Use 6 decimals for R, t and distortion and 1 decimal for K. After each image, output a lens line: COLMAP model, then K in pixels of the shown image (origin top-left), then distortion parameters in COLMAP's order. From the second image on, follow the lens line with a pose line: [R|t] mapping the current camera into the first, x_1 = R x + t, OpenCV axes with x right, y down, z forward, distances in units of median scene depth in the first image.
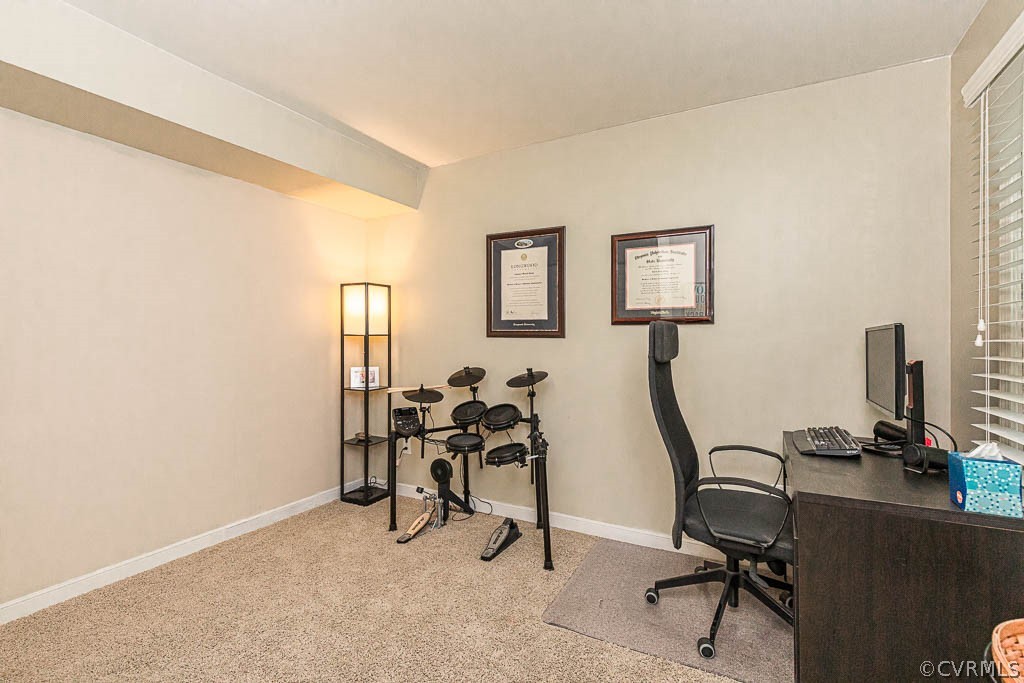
lens RADIAL K [[470.7, 0, 510.7], [0, 470.7, 326.1], [0, 0, 1]] dist [0.001820, 0.000198]
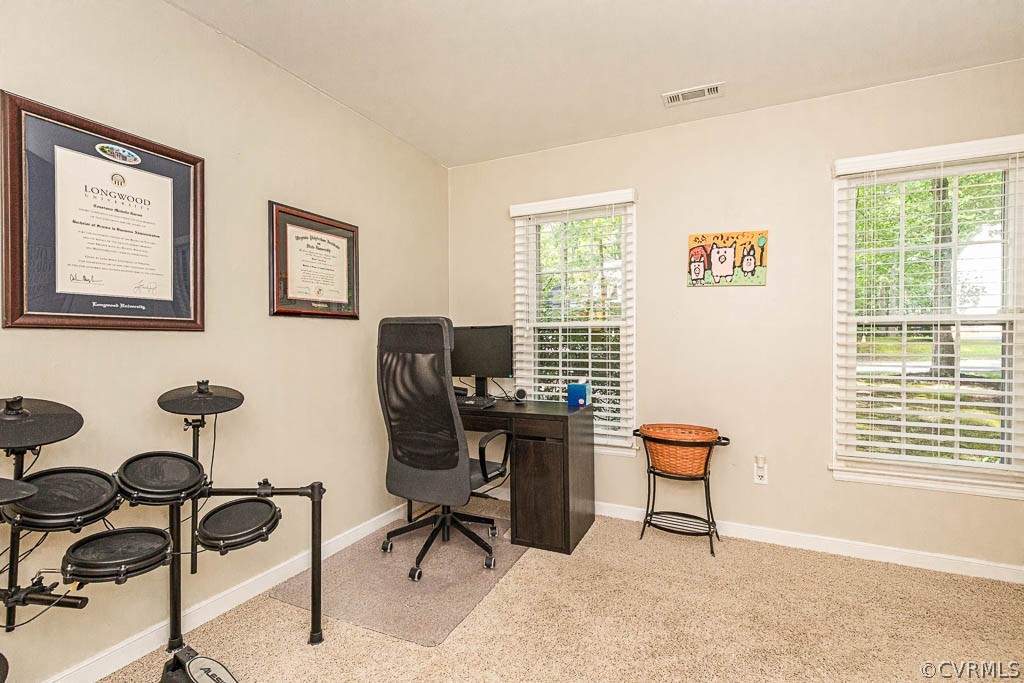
lens RADIAL K [[462.0, 0, 508.6], [0, 462.0, 344.7], [0, 0, 1]] dist [0.000129, -0.000317]
pose [[-0.040967, -0.003017, 0.999156, -0.565860], [-0.000988, 0.999995, 0.002979, 0.042750], [-0.999160, -0.000865, -0.040970, 0.639650]]
